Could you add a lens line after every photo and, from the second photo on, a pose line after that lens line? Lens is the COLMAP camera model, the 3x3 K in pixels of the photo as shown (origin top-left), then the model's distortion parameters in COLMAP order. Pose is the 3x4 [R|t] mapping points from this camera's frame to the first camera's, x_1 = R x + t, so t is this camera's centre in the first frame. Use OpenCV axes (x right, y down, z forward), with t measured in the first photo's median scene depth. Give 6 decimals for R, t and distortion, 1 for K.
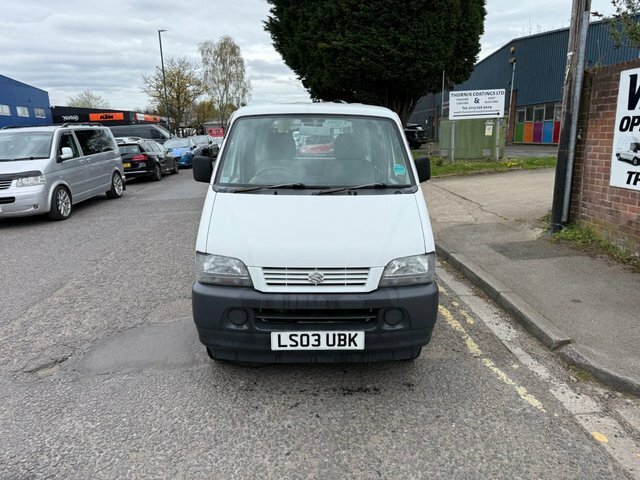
lens RADIAL K [[447.7, 0, 319.9], [0, 447.7, 235.6], [0, 0, 1]] dist [0.043875, -0.037034]
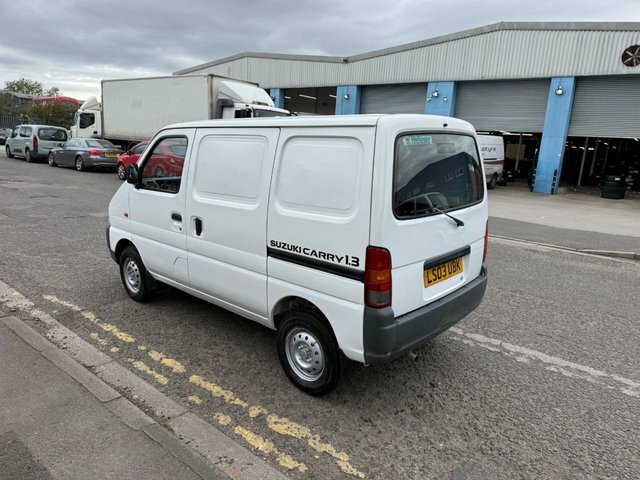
lens RADIAL K [[452.0, 0, 320.0], [0, 452.0, 240.0], [0, 0, 1]] dist [0.019744, -0.025651]
pose [[-0.684322, 0.130854, -0.717343, 0.653188], [-0.205817, 0.909102, 0.362177, -0.442699], [0.699531, 0.395487, -0.595186, 1.779988]]
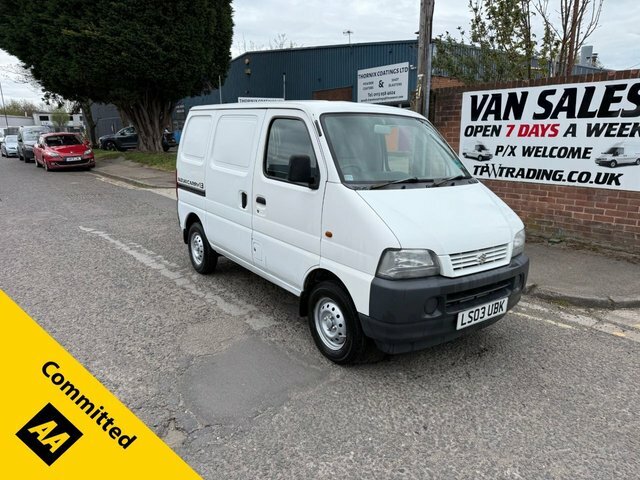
lens RADIAL K [[443.3, 0, 320.0], [0, 443.3, 240.0], [0, 0, 1]] dist [0.003171, 0.000525]
pose [[0.825411, -0.112052, 0.553300, -0.601919], [0.109921, 0.993245, 0.037168, -0.023625], [-0.553727, 0.030141, 0.832152, 0.180609]]
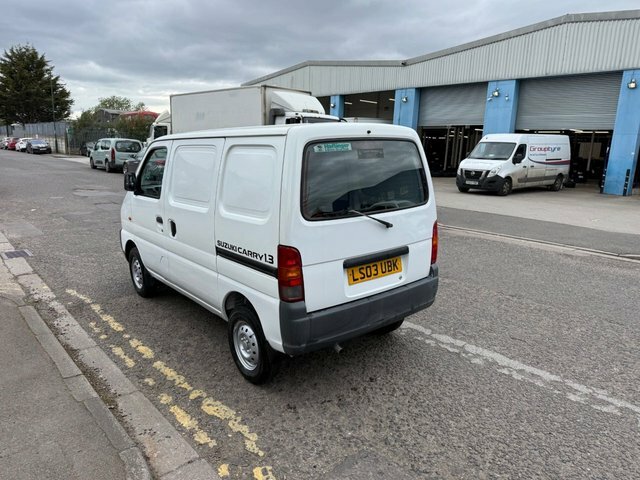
lens RADIAL K [[452.2, 0, 323.8], [0, 452.2, 239.1], [0, 0, 1]] dist [0.023842, -0.027767]
pose [[-0.785463, 0.120187, -0.607127, 0.520778], [-0.152676, 0.913020, 0.378264, -0.499507], [0.599782, 0.389806, -0.698794, 1.972628]]
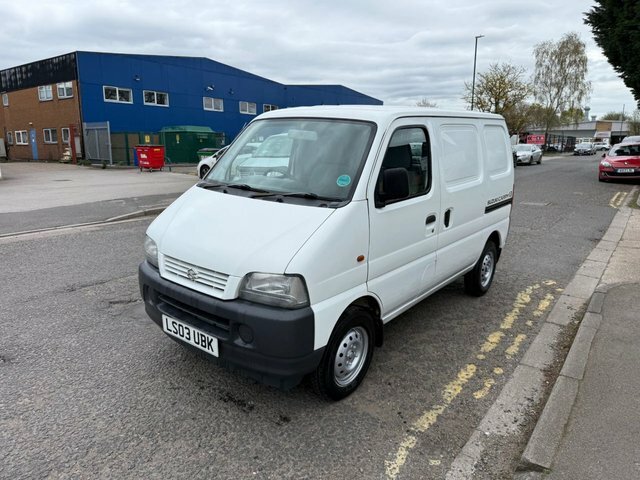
lens RADIAL K [[456.3, 0, 321.4], [0, 456.3, 230.0], [0, 0, 1]] dist [0.002635, -0.006009]
pose [[0.769609, 0.151479, -0.620287, 0.536757], [-0.167993, 0.985263, 0.032175, -0.056157], [0.616020, 0.079441, 0.783715, 0.217000]]
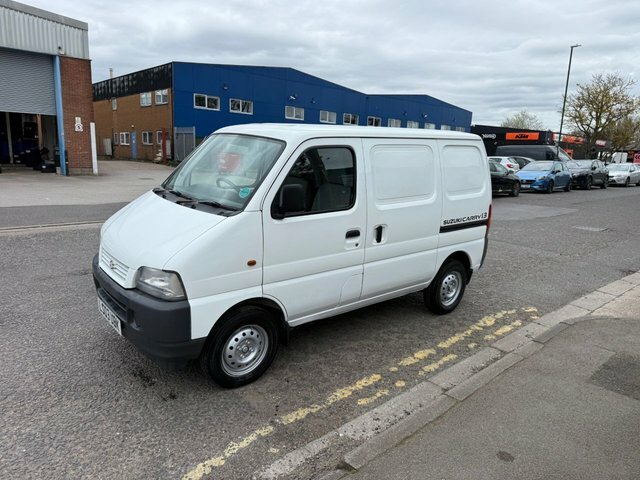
lens RADIAL K [[452.2, 0, 323.8], [0, 452.2, 239.1], [0, 0, 1]] dist [0.023842, -0.027767]
pose [[0.628978, 0.204584, -0.750022, 0.792684], [-0.230414, 0.970463, 0.071486, -0.121313], [0.742493, 0.127852, 0.657539, 0.375078]]
